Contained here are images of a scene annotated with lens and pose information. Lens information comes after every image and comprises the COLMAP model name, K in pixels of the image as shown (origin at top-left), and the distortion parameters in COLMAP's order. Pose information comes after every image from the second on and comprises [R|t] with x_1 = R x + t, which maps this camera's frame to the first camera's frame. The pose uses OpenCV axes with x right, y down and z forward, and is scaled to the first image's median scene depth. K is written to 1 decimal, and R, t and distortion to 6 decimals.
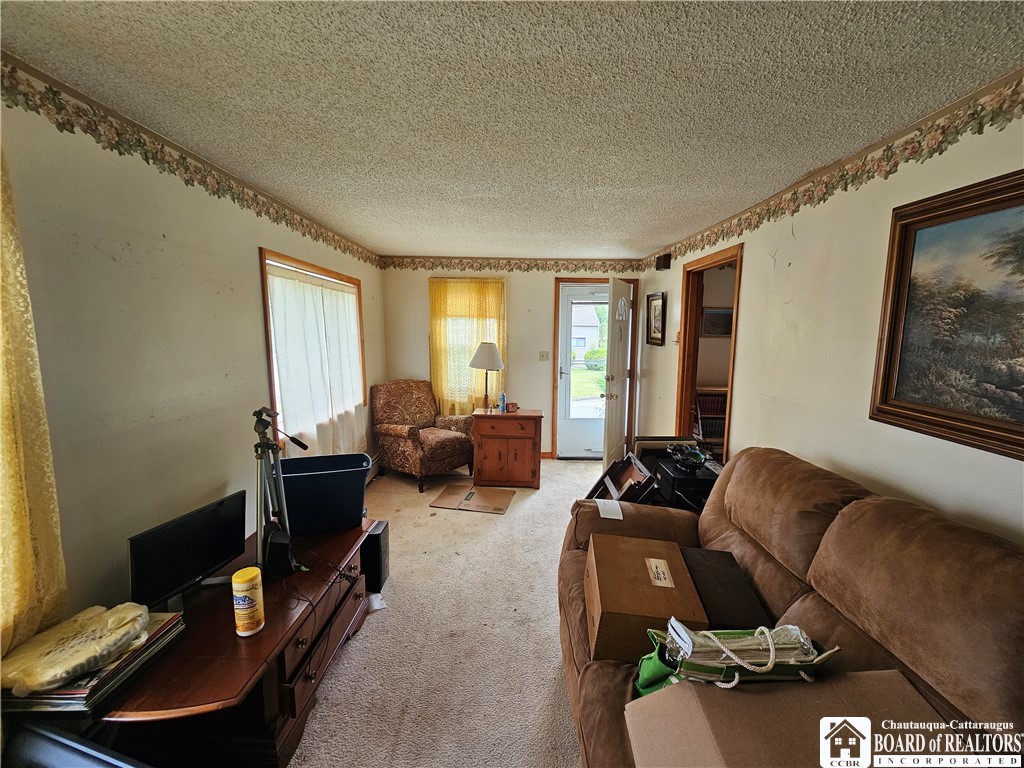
lens RADIAL K [[419.6, 0, 519.7], [0, 419.6, 388.0], [0, 0, 1]] dist [-0.004517, 0.000616]
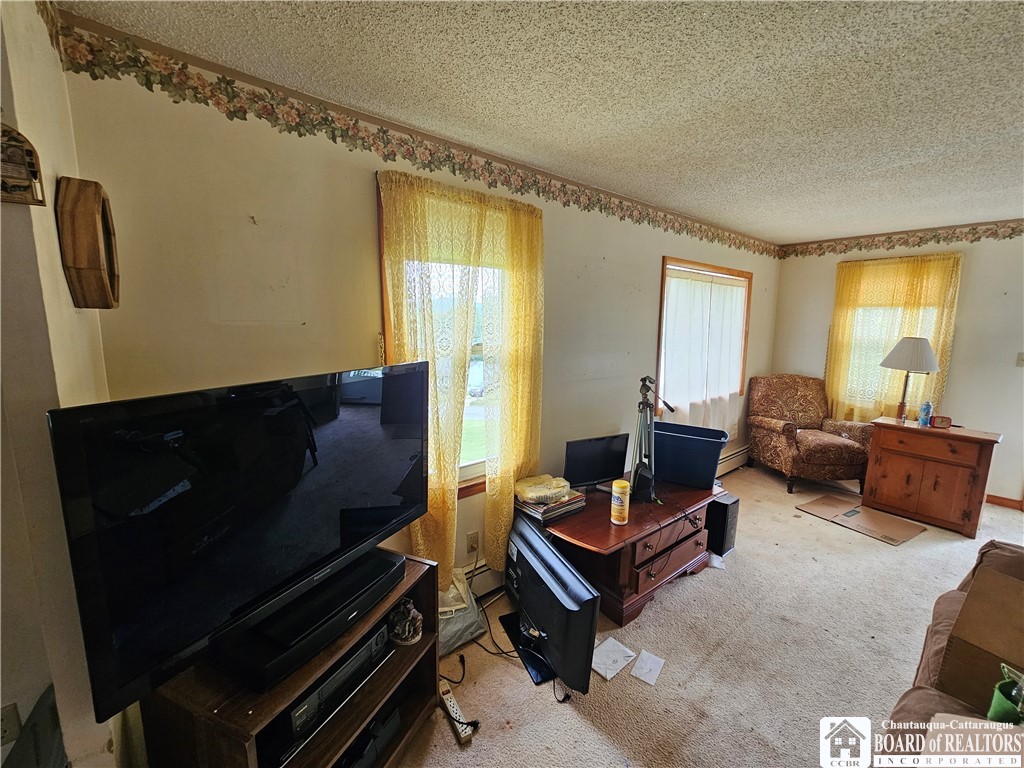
lens RADIAL K [[419.6, 0, 512.3], [0, 419.6, 381.5], [0, 0, 1]] dist [-0.004517, 0.000616]
pose [[0.624525, 0.105230, -0.773883, 0.119514], [-0.107440, 0.993036, 0.048326, 0.031400], [0.773579, 0.052965, 0.631482, -0.140643]]
